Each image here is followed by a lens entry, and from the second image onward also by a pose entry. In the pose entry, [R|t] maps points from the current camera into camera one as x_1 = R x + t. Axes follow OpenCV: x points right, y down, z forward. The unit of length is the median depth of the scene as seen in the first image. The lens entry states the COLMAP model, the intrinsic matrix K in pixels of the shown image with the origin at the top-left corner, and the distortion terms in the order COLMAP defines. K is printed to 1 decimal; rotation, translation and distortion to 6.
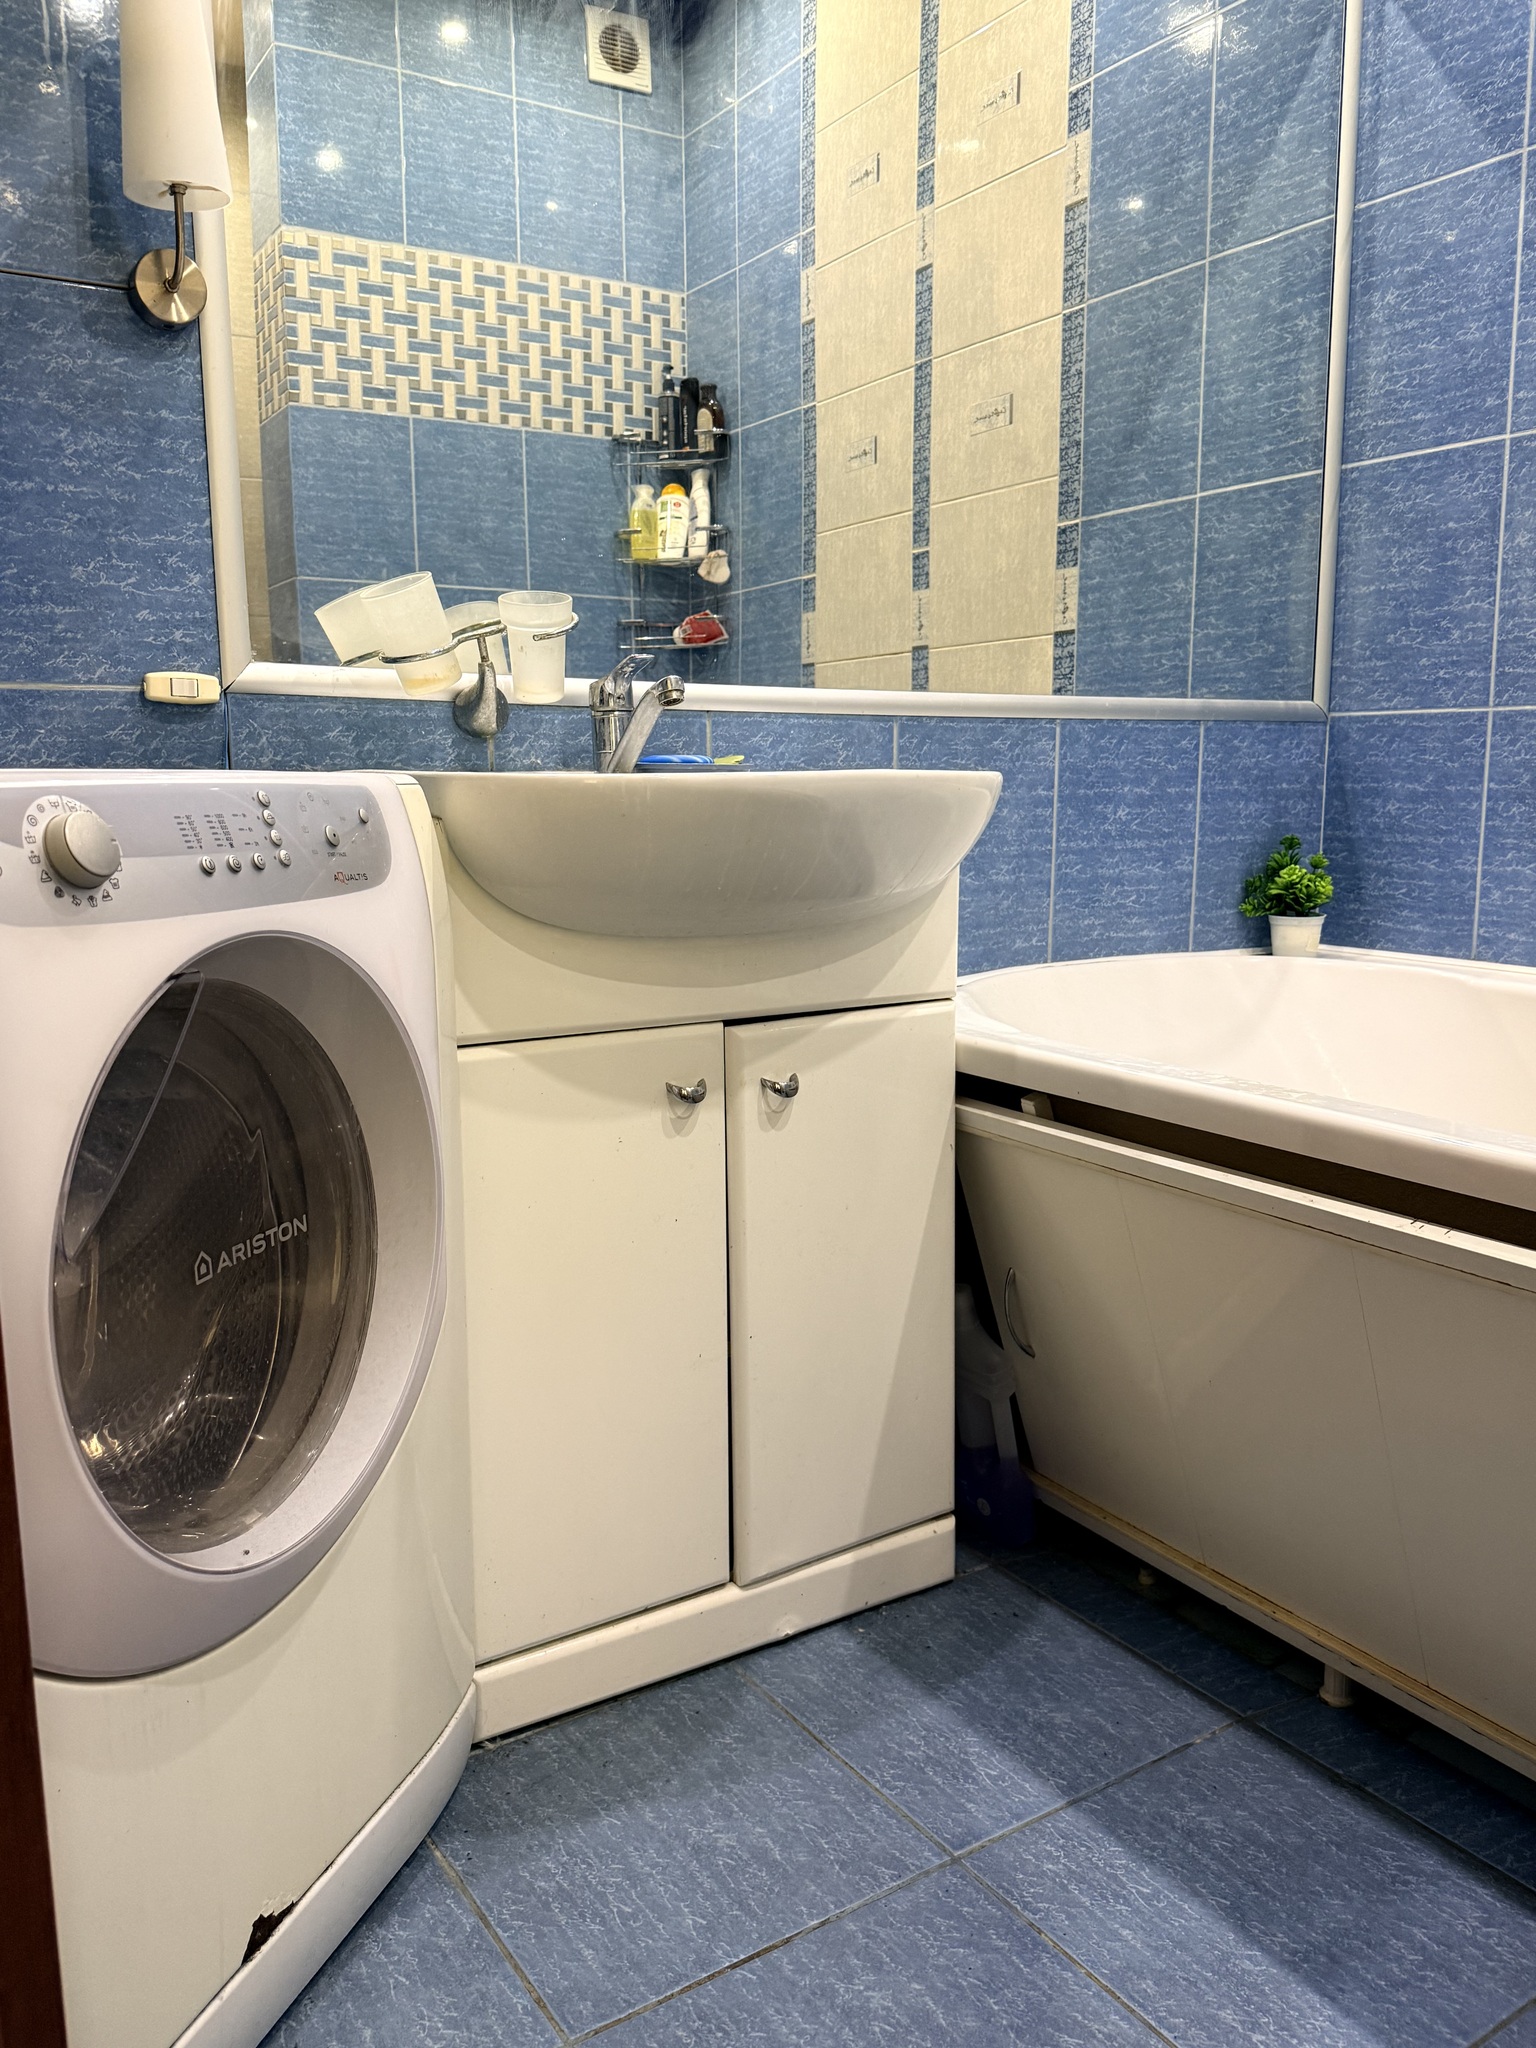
lens RADIAL K [[1559.4, 0, 671.5], [0, 1559.4, 979.0], [0, 0, 1]] dist [0.079419, -0.109802]
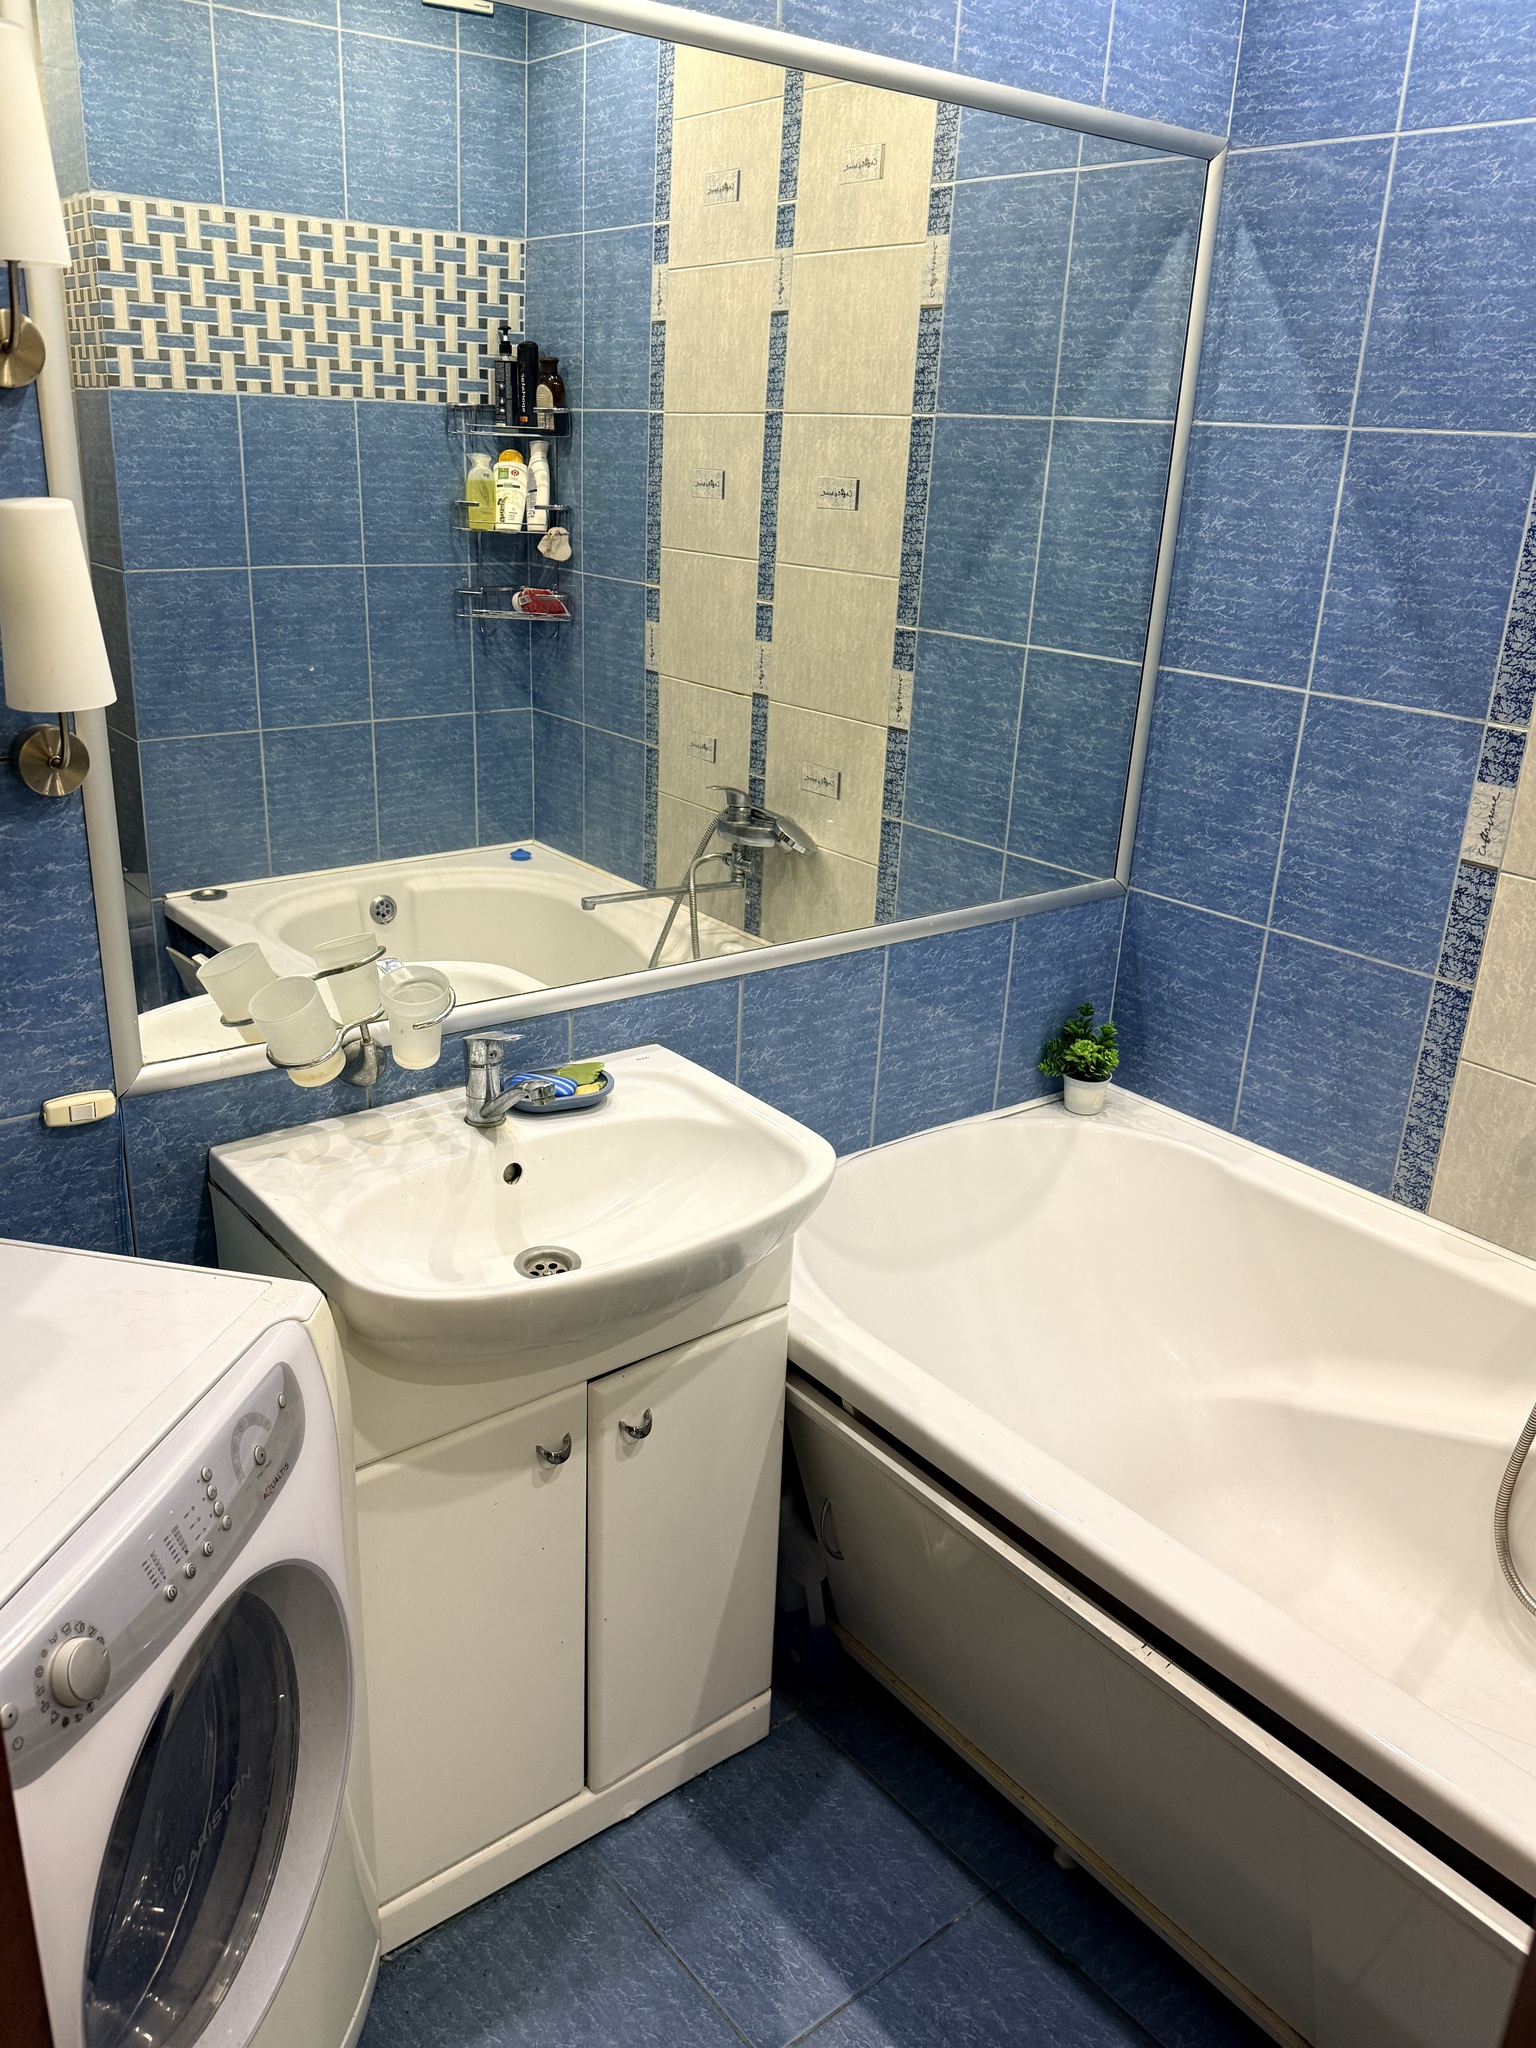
lens RADIAL K [[1559.4, 0, 668.6], [0, 1559.4, 1026.9], [0, 0, 1]] dist [0.079419, -0.109802]
pose [[0.993864, -0.002578, 0.110575, -0.021950], [-0.019249, 0.980441, 0.195869, -0.300099], [-0.108918, -0.196795, 0.974376, -0.044062]]
